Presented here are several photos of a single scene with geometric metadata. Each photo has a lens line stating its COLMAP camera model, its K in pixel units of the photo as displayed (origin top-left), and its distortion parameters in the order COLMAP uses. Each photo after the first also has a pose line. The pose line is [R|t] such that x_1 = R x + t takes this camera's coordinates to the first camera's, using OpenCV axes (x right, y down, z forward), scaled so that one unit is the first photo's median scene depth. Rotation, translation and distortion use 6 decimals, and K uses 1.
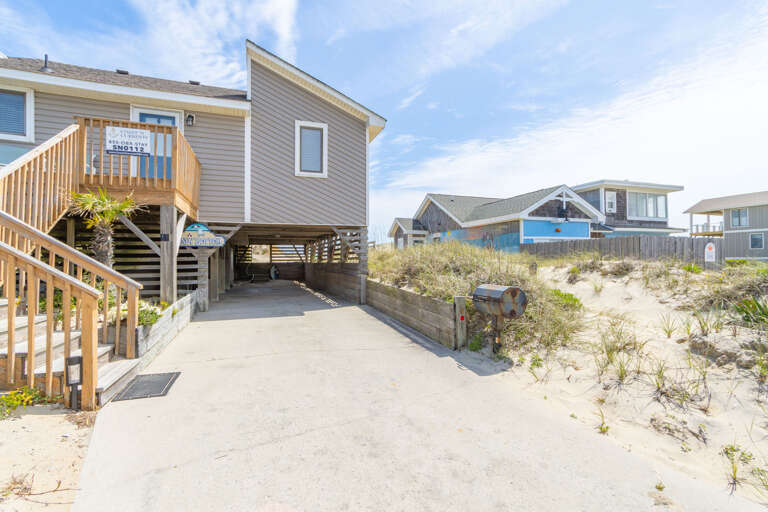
lens RADIAL K [[358.3, 0, 374.3], [0, 358.3, 251.8], [0, 0, 1]] dist [-0.017824, 0.016852]
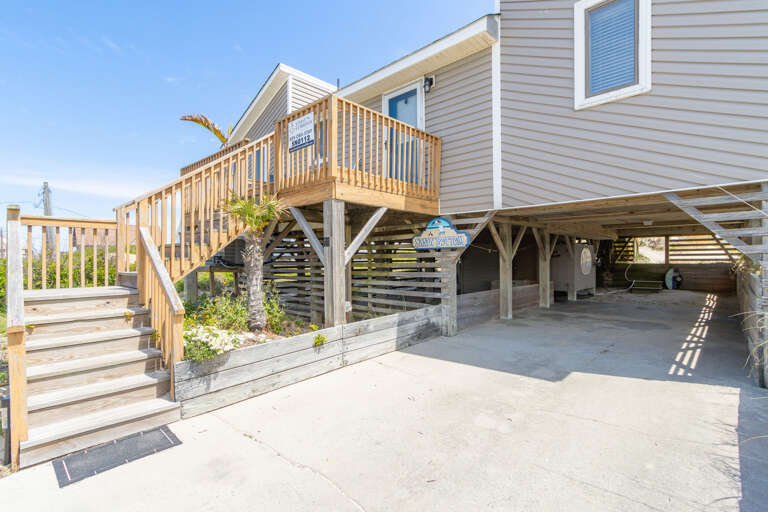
lens RADIAL K [[358.3, 0, 387.7], [0, 358.3, 257.5], [0, 0, 1]] dist [-0.017824, 0.016852]
pose [[0.470479, 0.001259, -0.882410, 0.122188], [0.025681, 0.999556, 0.015118, -0.009900], [0.882037, -0.029774, 0.470238, 0.538091]]
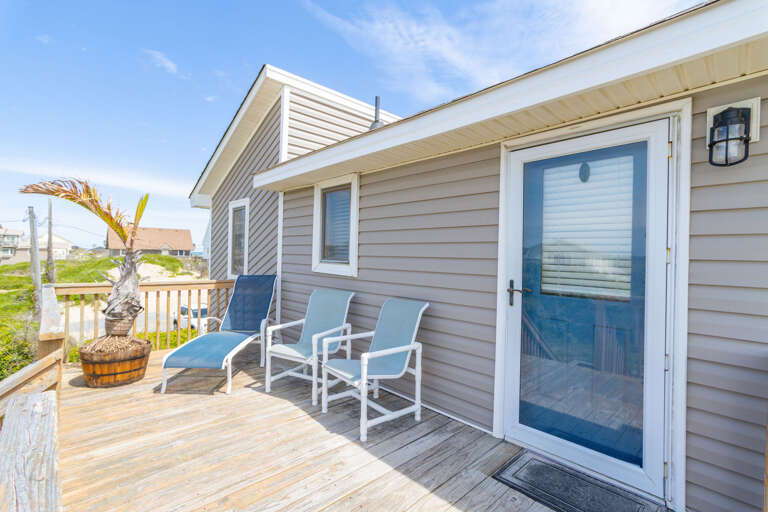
lens RADIAL K [[358.3, 0, 385.1], [0, 358.3, 252.6], [0, 0, 1]] dist [-0.017824, 0.016852]
pose [[0.395338, 0.007174, -0.918508, -0.397839], [0.004724, 0.999940, 0.009844, -0.299293], [0.918524, -0.008230, 0.395281, 0.724905]]
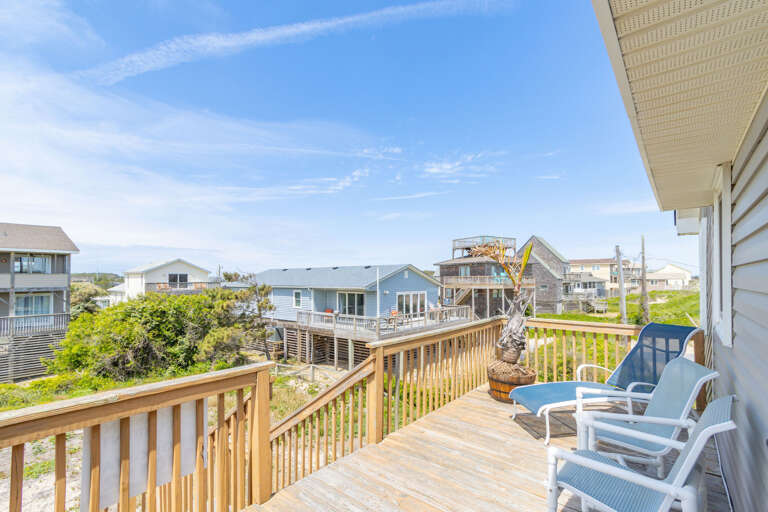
lens RADIAL K [[358.3, 0, 366.7], [0, 358.3, 279.6], [0, 0, 1]] dist [-0.017824, 0.016852]
pose [[-0.876429, 0.008937, -0.481447, -0.466980], [0.022191, 0.999515, -0.021843, -0.310527], [0.481019, -0.029828, -0.876203, 0.932502]]
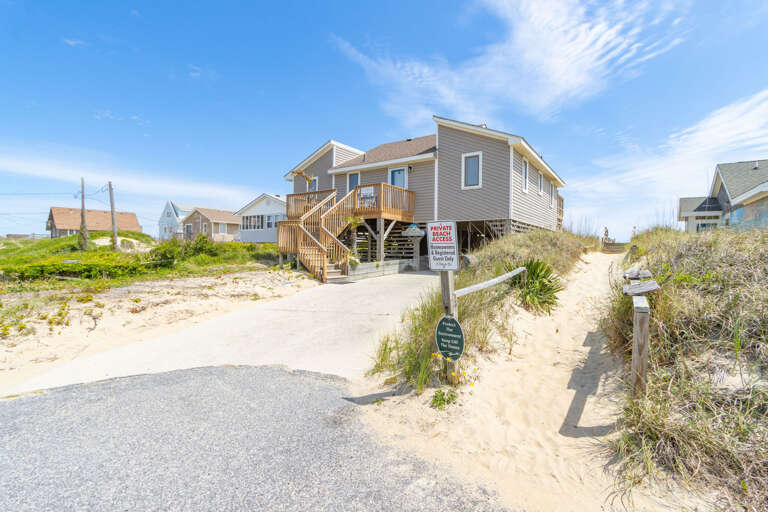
lens RADIAL K [[358.3, 0, 380.0], [0, 358.3, 253.7], [0, 0, 1]] dist [-0.017824, 0.016852]
pose [[0.576092, 0.017872, -0.817189, 0.926911], [0.007101, 0.999614, 0.026867, 0.024468], [0.817354, -0.021281, 0.575743, -0.220664]]
